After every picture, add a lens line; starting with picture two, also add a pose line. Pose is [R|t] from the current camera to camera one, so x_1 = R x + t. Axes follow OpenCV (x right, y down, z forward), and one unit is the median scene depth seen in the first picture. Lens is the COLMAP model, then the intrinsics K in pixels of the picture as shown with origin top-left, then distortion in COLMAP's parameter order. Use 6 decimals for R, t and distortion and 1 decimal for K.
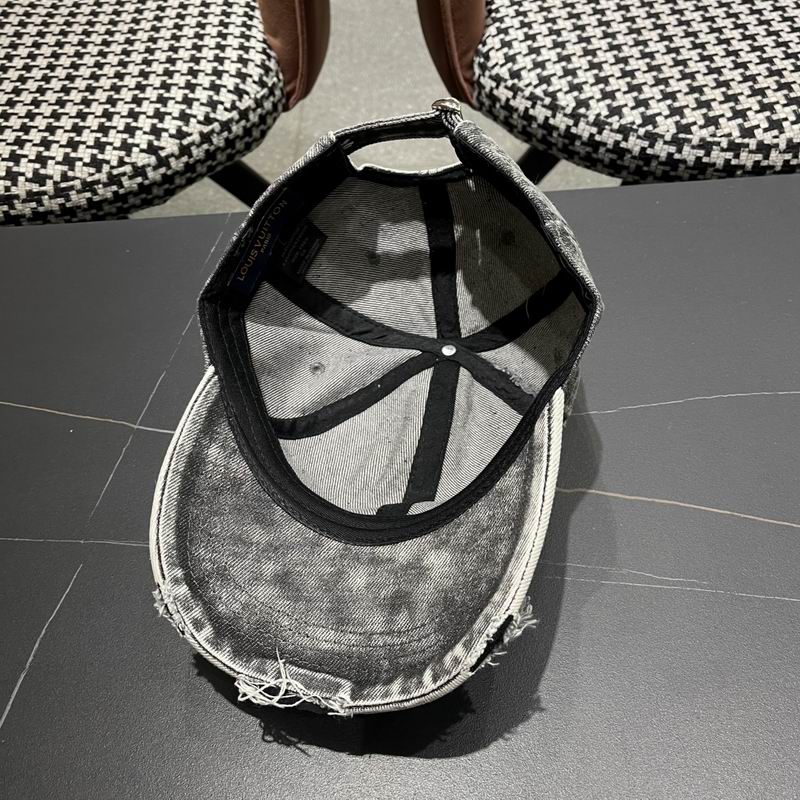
lens RADIAL K [[834.6, 0, 399.4], [0, 834.6, 405.3], [0, 0, 1]] dist [0.006583, 0.000000]
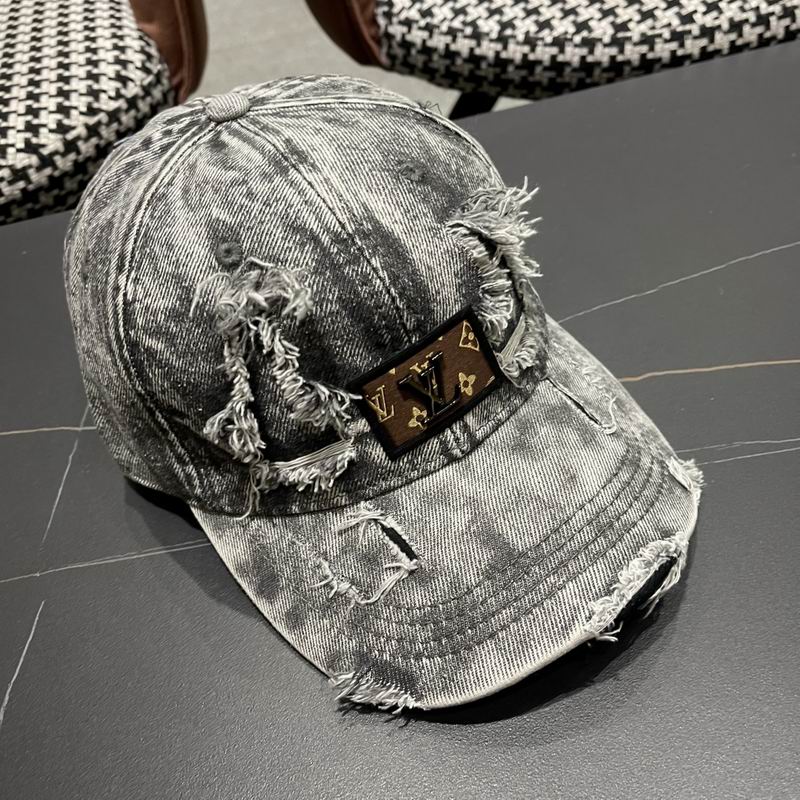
lens RADIAL K [[834.6, 0, 415.2], [0, 834.6, 416.0], [0, 0, 1]] dist [0.006583, 0.000000]
pose [[0.969037, -0.201803, 0.142279, -0.094614], [0.215954, 0.972050, -0.092106, 0.117617], [-0.119715, 0.119980, 0.985532, 0.153483]]
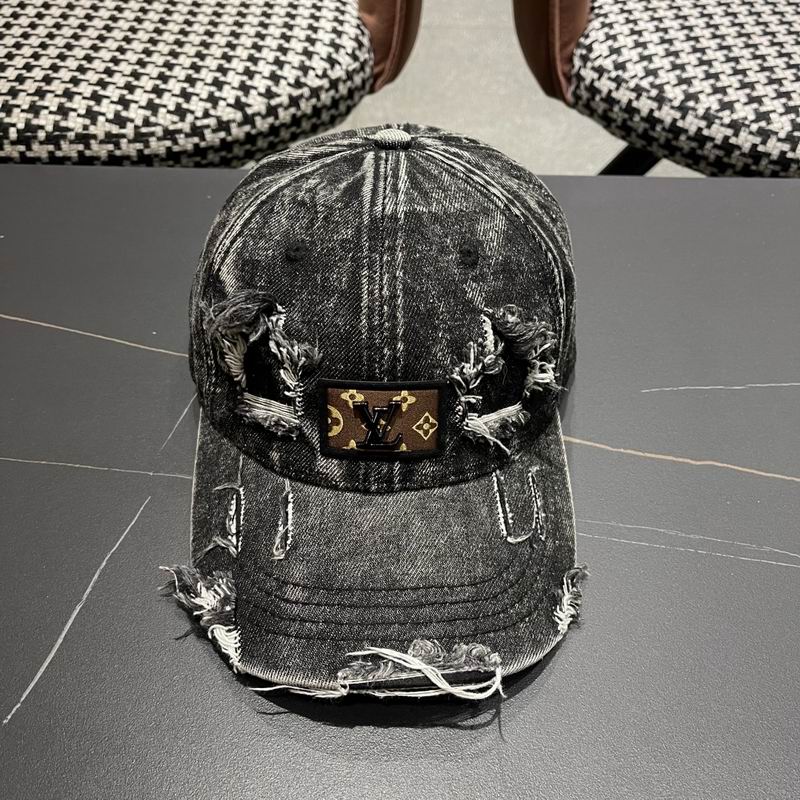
lens RADIAL K [[834.6, 0, 400.7], [0, 834.6, 415.4], [0, 0, 1]] dist [0.006583, 0.000000]
pose [[0.996317, 0.085208, 0.009605, -0.090626], [-0.084190, 0.993312, -0.079011, 0.105196], [-0.016273, 0.077911, 0.996827, 0.072806]]
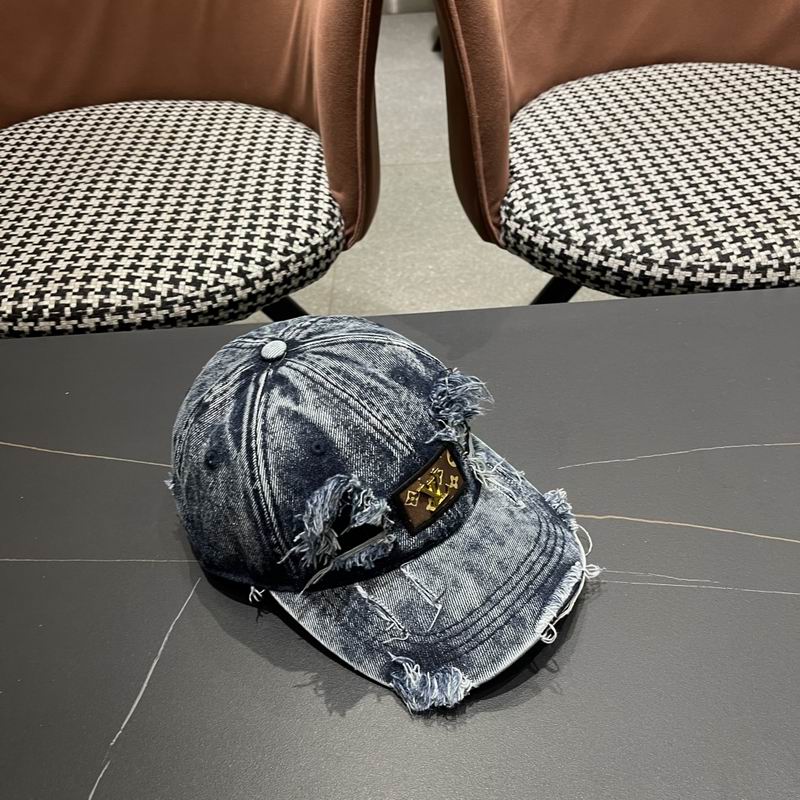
lens RADIAL K [[834.6, 0, 413.4], [0, 834.6, 410.9], [0, 0, 1]] dist [0.006583, 0.000000]
pose [[0.999870, -0.000819, 0.016129, -0.064148], [0.004034, 0.979716, -0.200349, 0.135618], [-0.015638, 0.200388, 0.979592, -0.158278]]
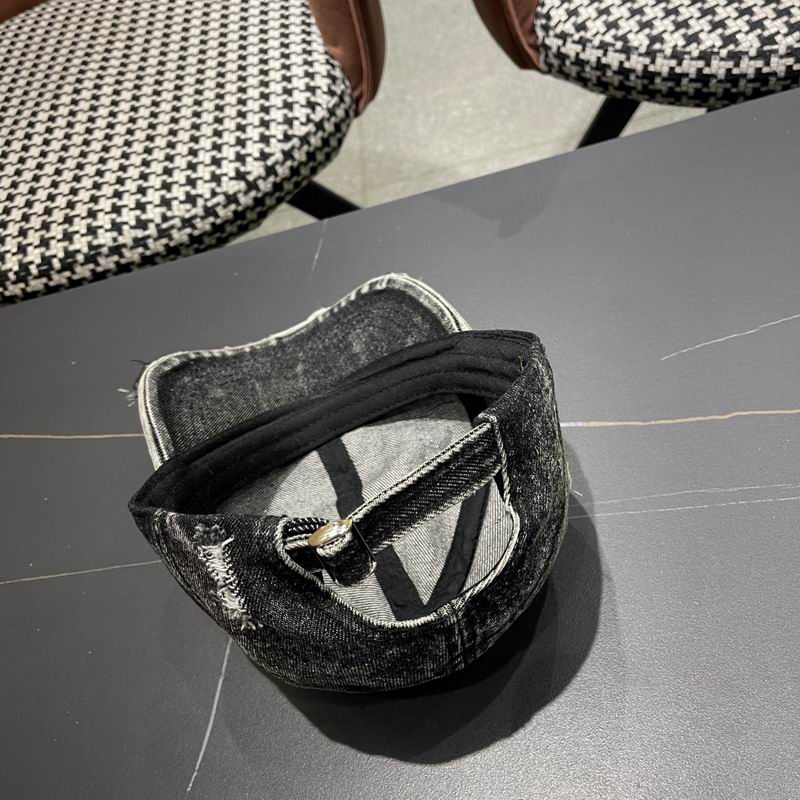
lens RADIAL K [[834.6, 0, 410.0], [0, 834.6, 416.0], [0, 0, 1]] dist [0.006583, 0.000000]
pose [[0.979672, -0.173950, -0.099919, -0.040187], [0.172964, 0.984754, -0.018515, 0.039359], [0.101617, 0.000856, 0.994823, 0.000664]]
